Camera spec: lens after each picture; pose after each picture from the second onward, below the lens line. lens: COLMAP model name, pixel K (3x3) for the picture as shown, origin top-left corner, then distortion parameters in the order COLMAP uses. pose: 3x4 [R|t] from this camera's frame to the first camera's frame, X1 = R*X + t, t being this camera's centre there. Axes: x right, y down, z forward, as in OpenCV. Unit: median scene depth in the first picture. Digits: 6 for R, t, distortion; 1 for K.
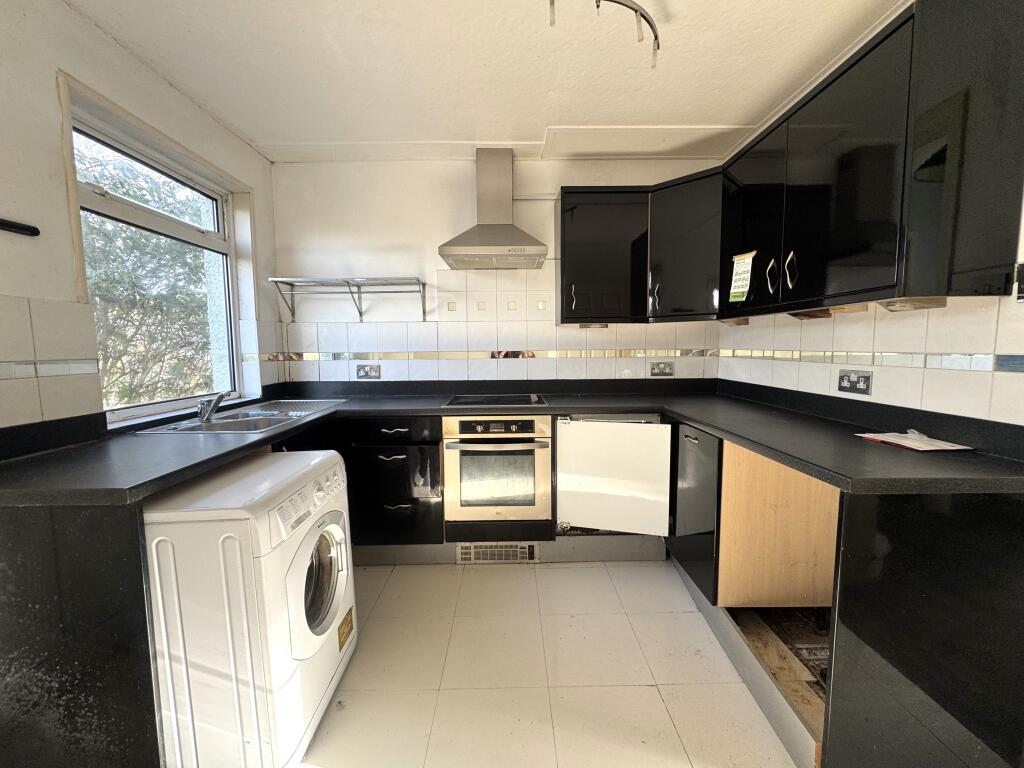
lens RADIAL K [[409.8, 0, 512.0], [0, 409.8, 380.9], [0, 0, 1]] dist [-0.001617, -0.000175]
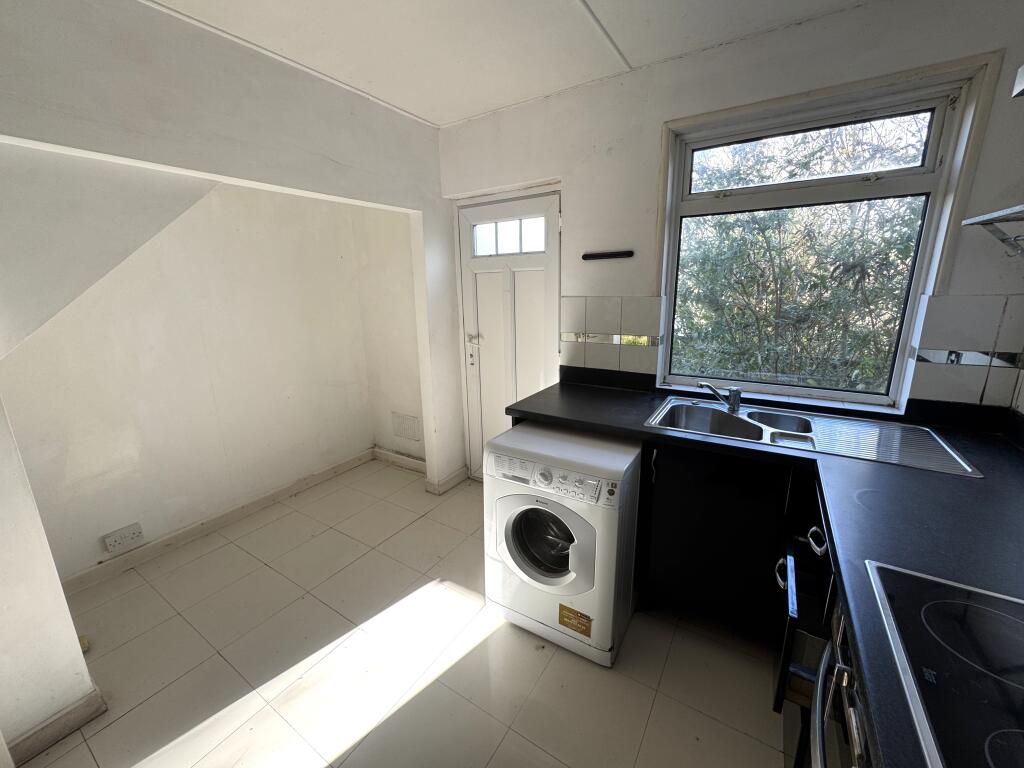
lens RADIAL K [[409.8, 0, 508.9], [0, 409.8, 390.6], [0, 0, 1]] dist [-0.001617, -0.000175]
pose [[-0.542452, 0.226908, -0.808862, 0.383032], [-0.052342, 0.951833, 0.302117, -0.250248], [0.838454, 0.206221, -0.504447, 1.223591]]
